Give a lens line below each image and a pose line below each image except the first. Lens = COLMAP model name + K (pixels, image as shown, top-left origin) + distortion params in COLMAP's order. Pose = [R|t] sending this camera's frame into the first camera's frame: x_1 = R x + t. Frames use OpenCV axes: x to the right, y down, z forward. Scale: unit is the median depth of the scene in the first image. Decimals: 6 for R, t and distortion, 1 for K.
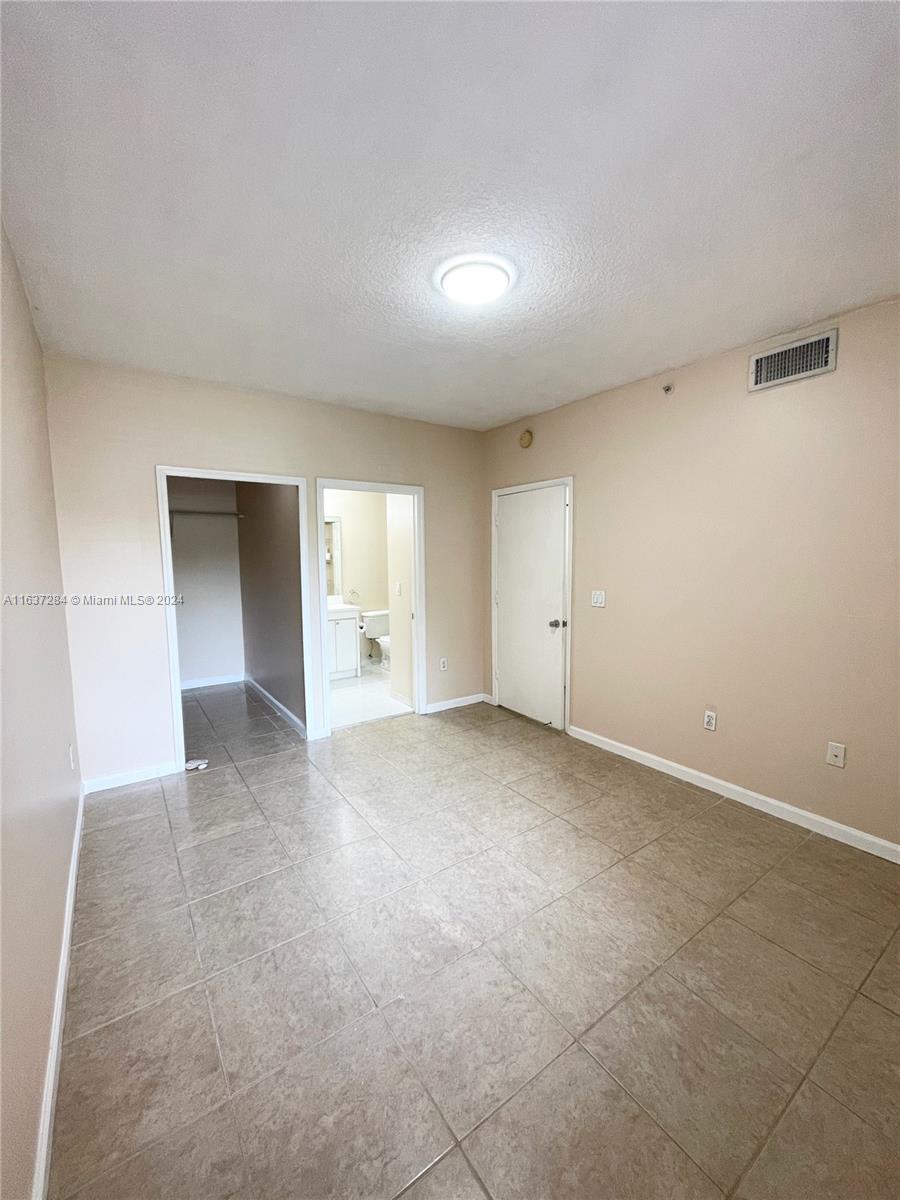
lens RADIAL K [[481.9, 0, 451.6], [0, 481.9, 603.3], [0, 0, 1]] dist [-0.000201, -0.000744]
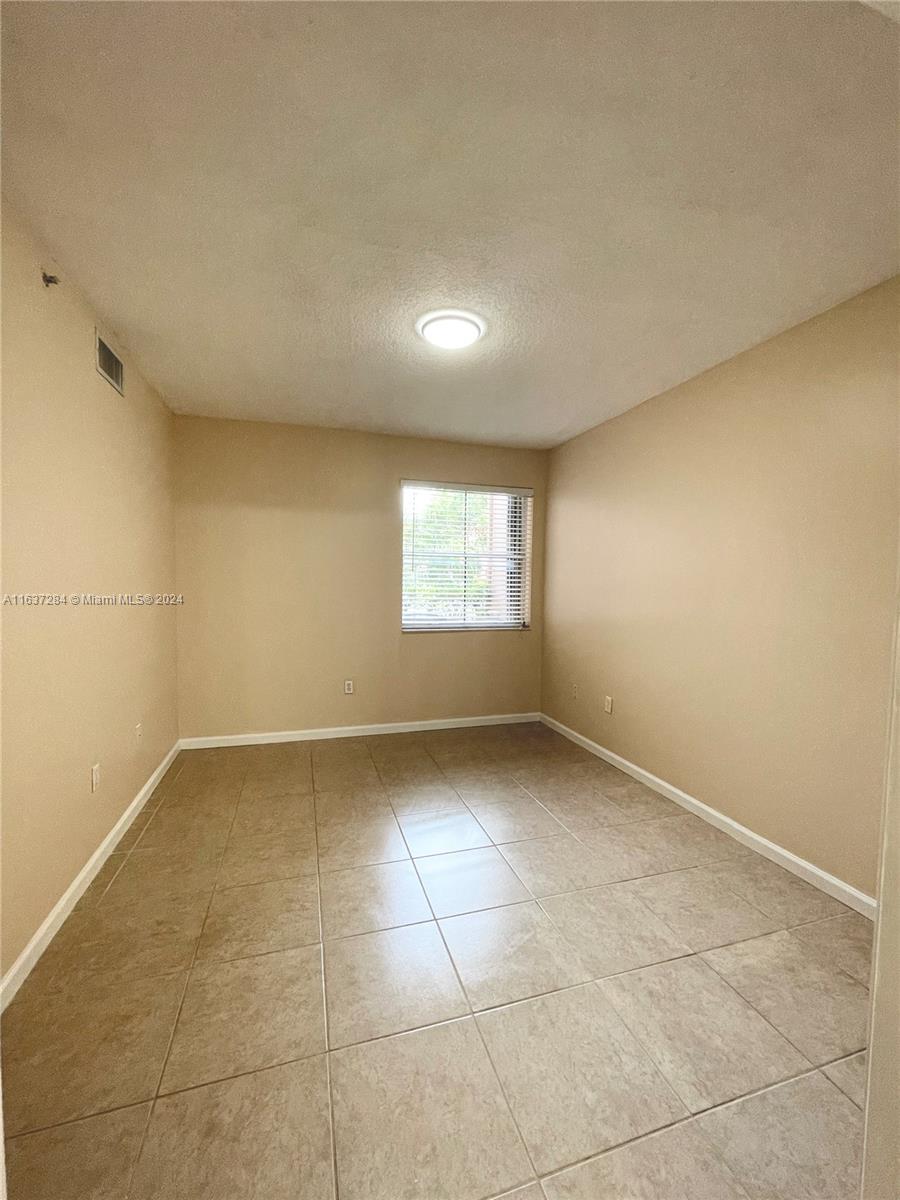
lens RADIAL K [[481.9, 0, 451.6], [0, 481.9, 603.3], [0, 0, 1]] dist [-0.000201, -0.000744]
pose [[-0.951485, -0.024552, 0.306715, -0.246335], [0.023074, 0.988312, 0.150691, -0.142375], [-0.306830, 0.150458, -0.939797, 1.656587]]
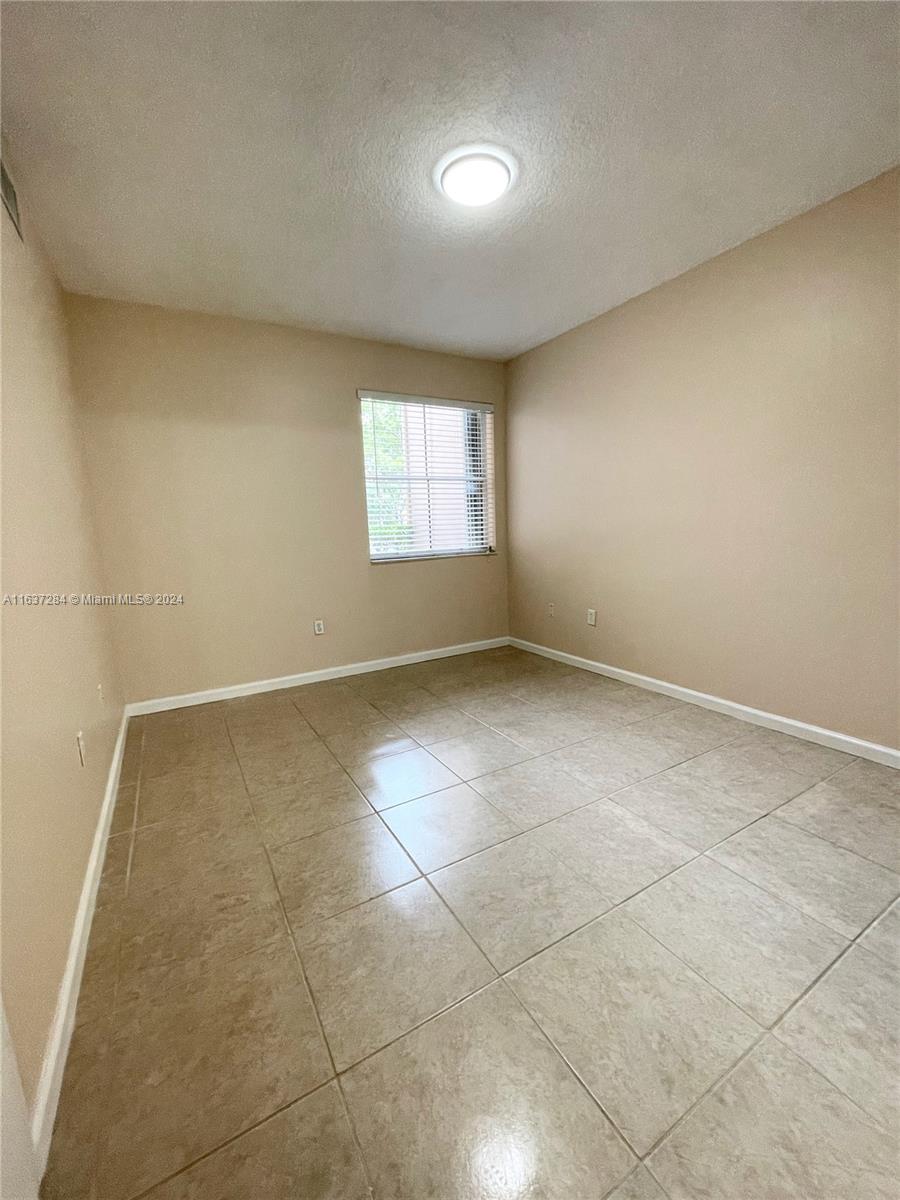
lens RADIAL K [[481.7, 0, 450.6], [0, 481.7, 602.7], [0, 0, 1]] dist [-0.001940, 0.000530]
pose [[-0.995502, 0.026745, 0.090890, 0.025860], [0.050025, 0.963079, 0.264529, -0.071674], [-0.080459, 0.267885, -0.960085, 1.642817]]
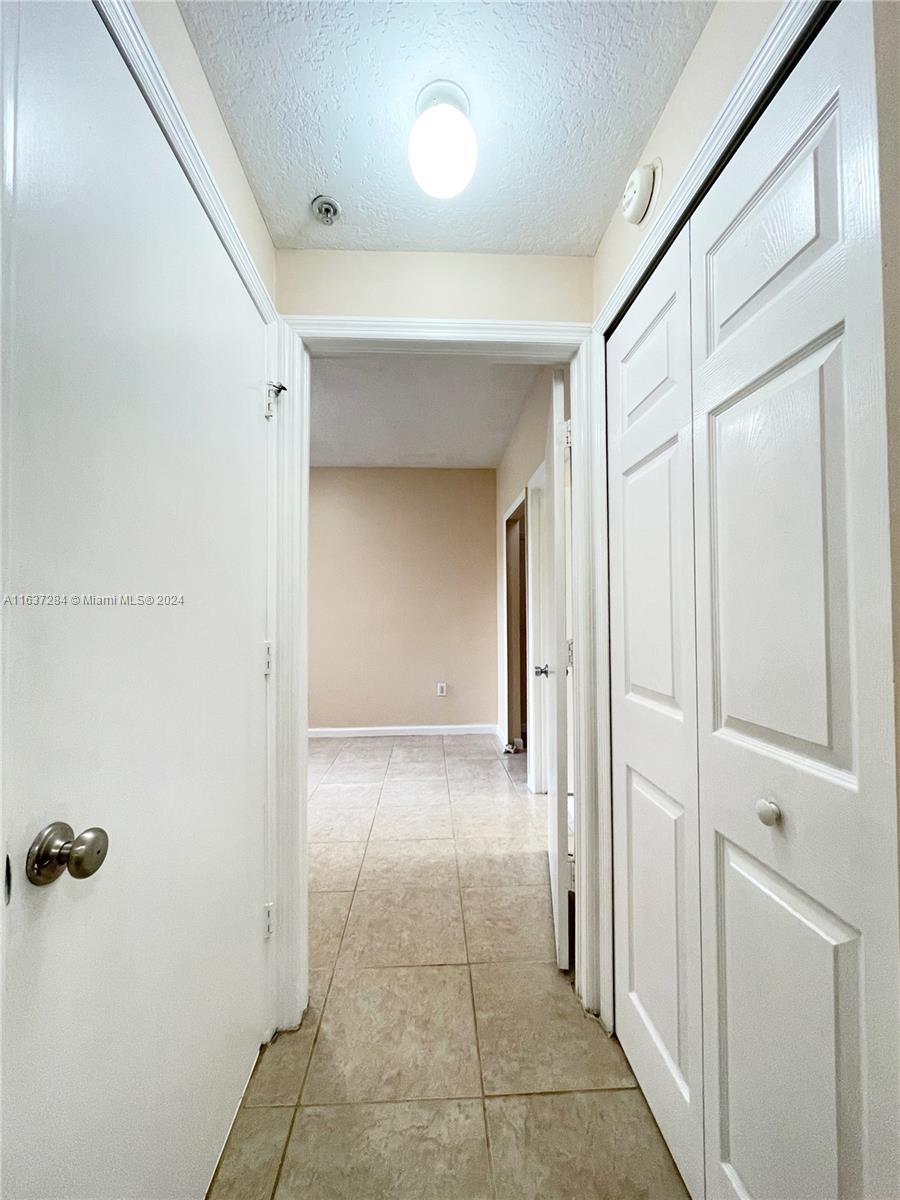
lens RADIAL K [[481.7, 0, 450.6], [0, 481.7, 602.7], [0, 0, 1]] dist [-0.001940, 0.000530]
pose [[-0.539086, -0.011784, -0.842168, 0.728449], [-0.080968, 0.995996, 0.037893, -0.087114], [0.838350, 0.088617, -0.537881, 1.867258]]
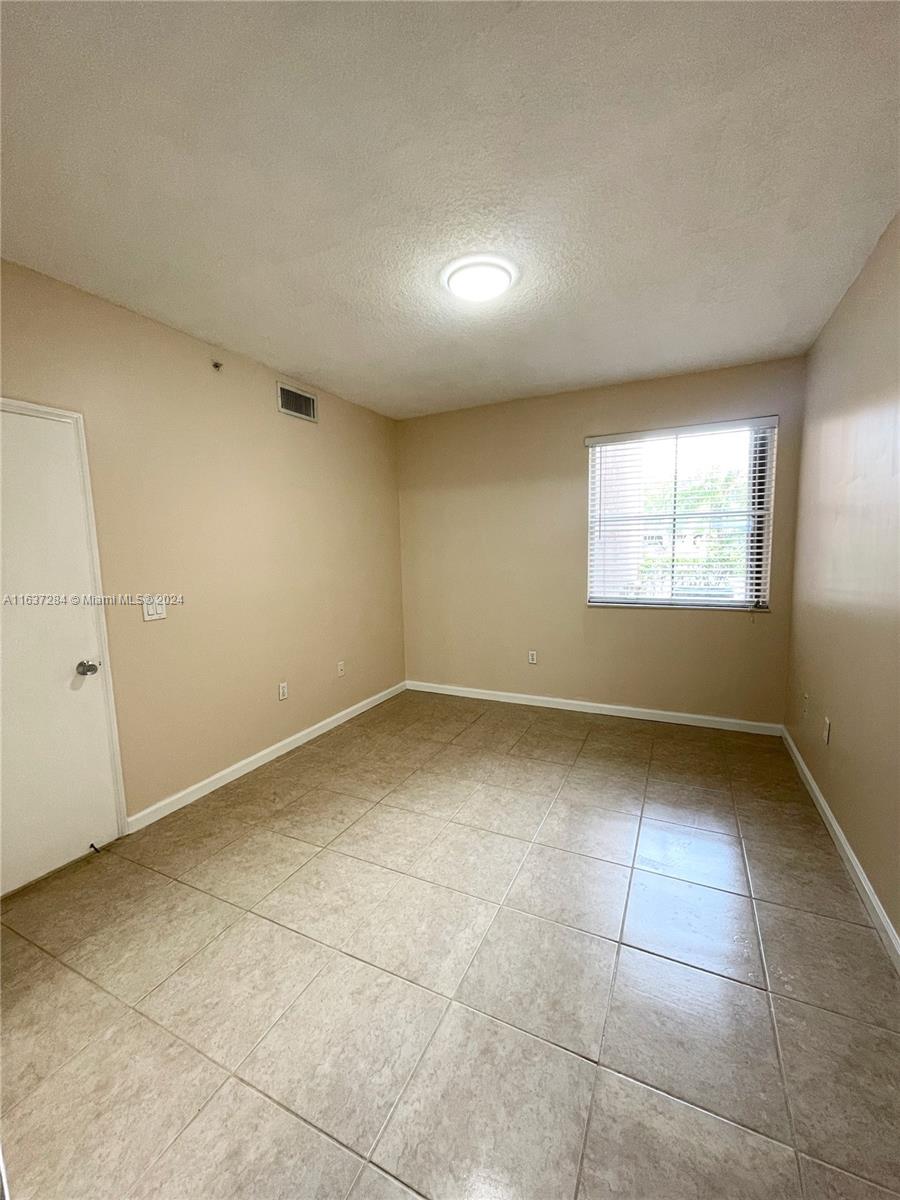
lens RADIAL K [[481.9, 0, 451.6], [0, 481.9, 603.3], [0, 0, 1]] dist [-0.000201, -0.000744]
pose [[-0.483223, -0.085289, 0.871333, -0.692414], [0.116828, 0.980061, 0.160722, -0.105283], [-0.867667, 0.179461, -0.463624, 1.265541]]
